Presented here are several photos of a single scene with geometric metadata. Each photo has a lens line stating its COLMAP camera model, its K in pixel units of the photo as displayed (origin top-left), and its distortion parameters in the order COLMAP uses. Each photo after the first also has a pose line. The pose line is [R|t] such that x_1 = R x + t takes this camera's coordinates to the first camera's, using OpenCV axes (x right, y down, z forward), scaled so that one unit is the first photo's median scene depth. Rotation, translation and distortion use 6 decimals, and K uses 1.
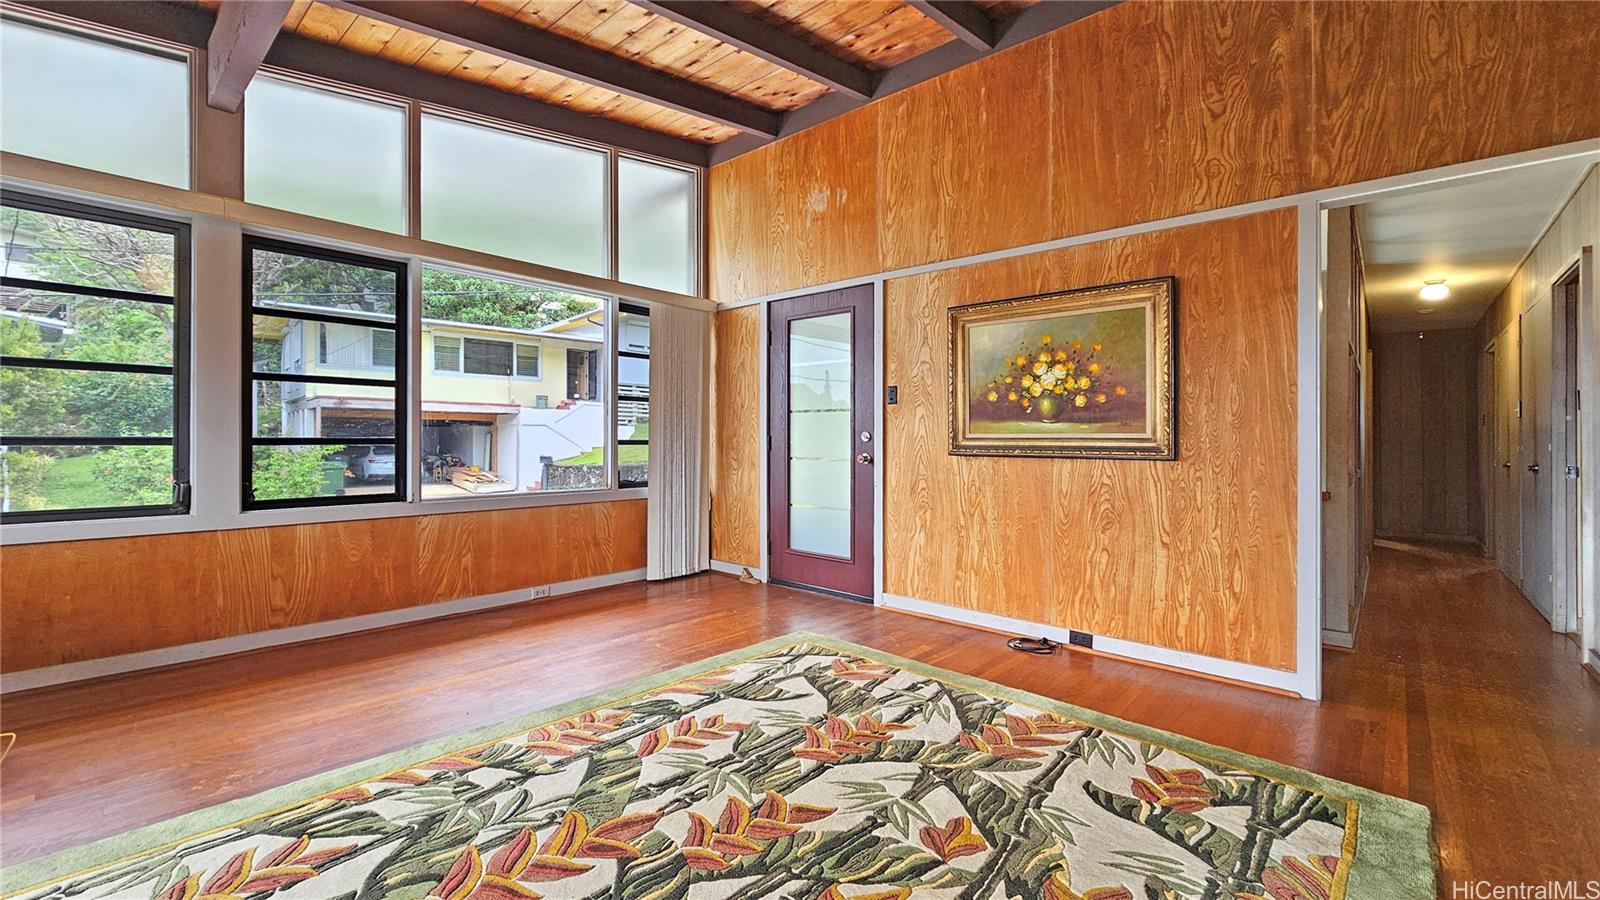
lens RADIAL K [[660.4, 0, 789.3], [0, 660.4, 441.6], [0, 0, 1]] dist [-0.001057, -0.000331]
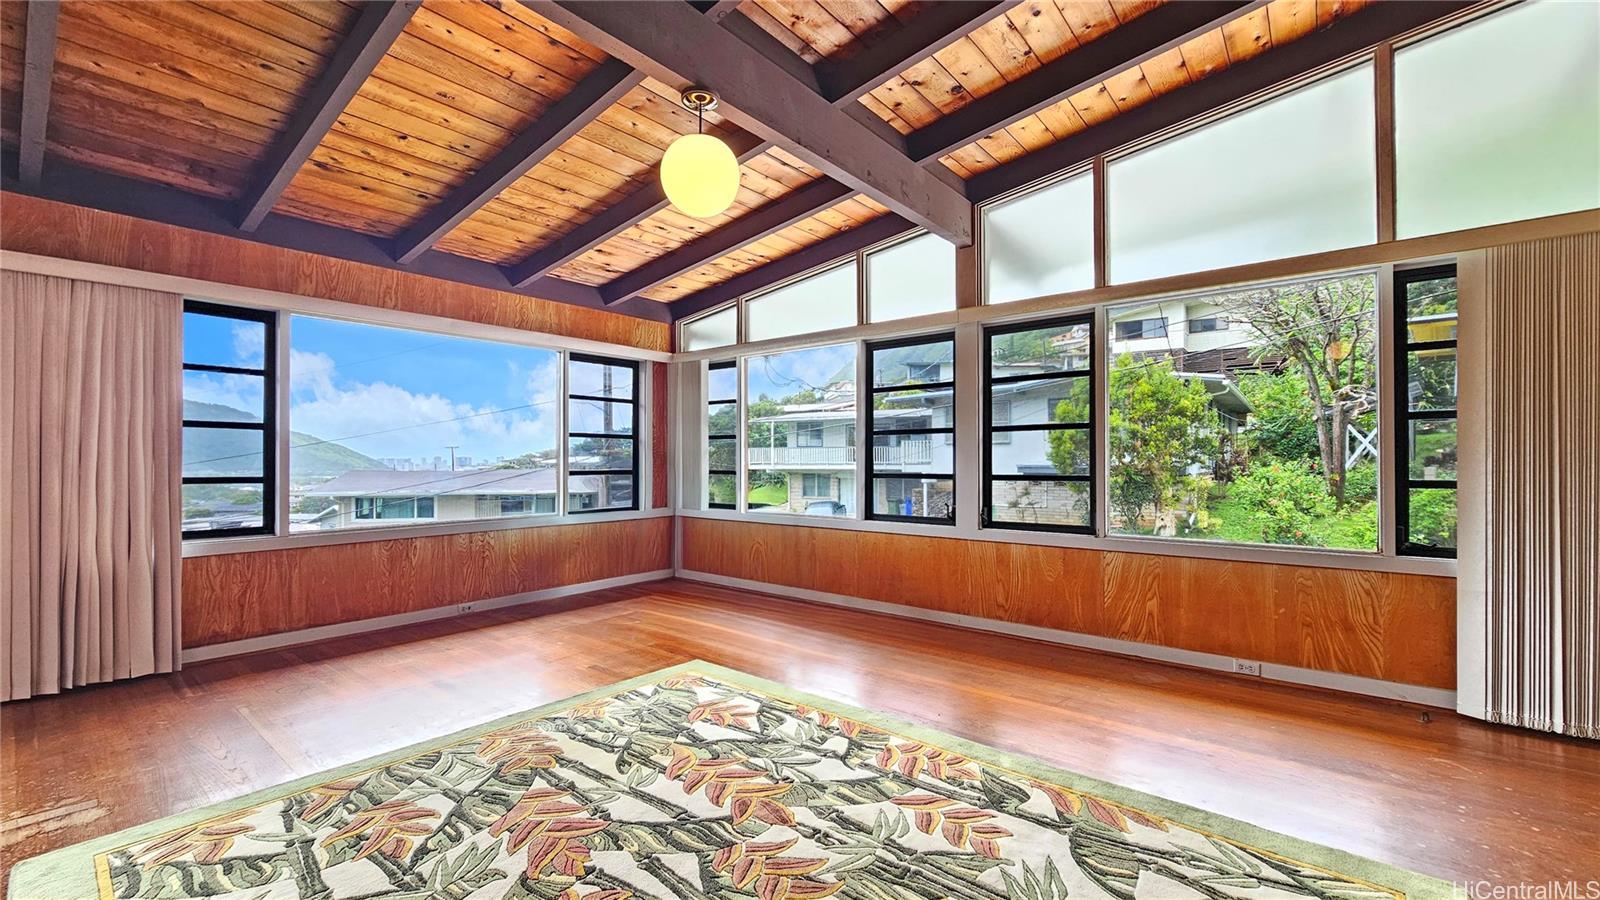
lens RADIAL K [[660.4, 0, 811.5], [0, 660.4, 464.0], [0, 0, 1]] dist [-0.001057, -0.000331]
pose [[0.061029, -0.003110, -0.998131, 0.537637], [-0.001314, 0.999994, -0.003196, -0.024515], [0.998135, 0.001506, 0.061025, 0.560954]]
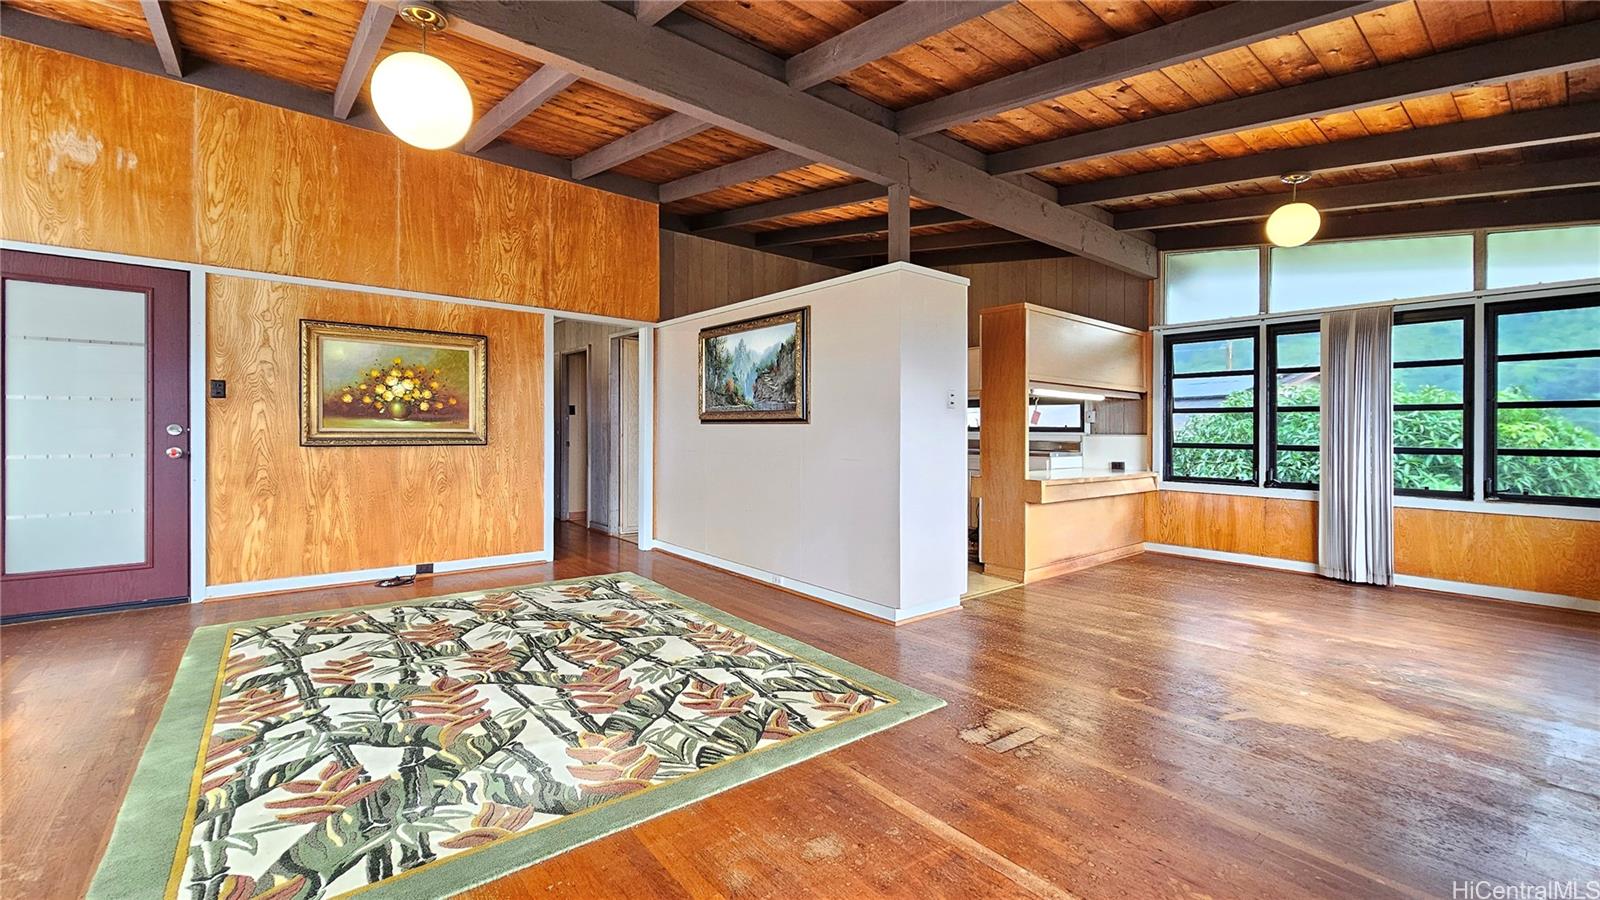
lens RADIAL K [[660.4, 0, 820.9], [0, 660.4, 424.6], [0, 0, 1]] dist [-0.001057, -0.000331]
pose [[0.118286, 0.001598, 0.992978, -0.972706], [-0.005880, 0.999982, -0.000909, -0.026929], [-0.992962, -0.005731, 0.118294, -0.051323]]
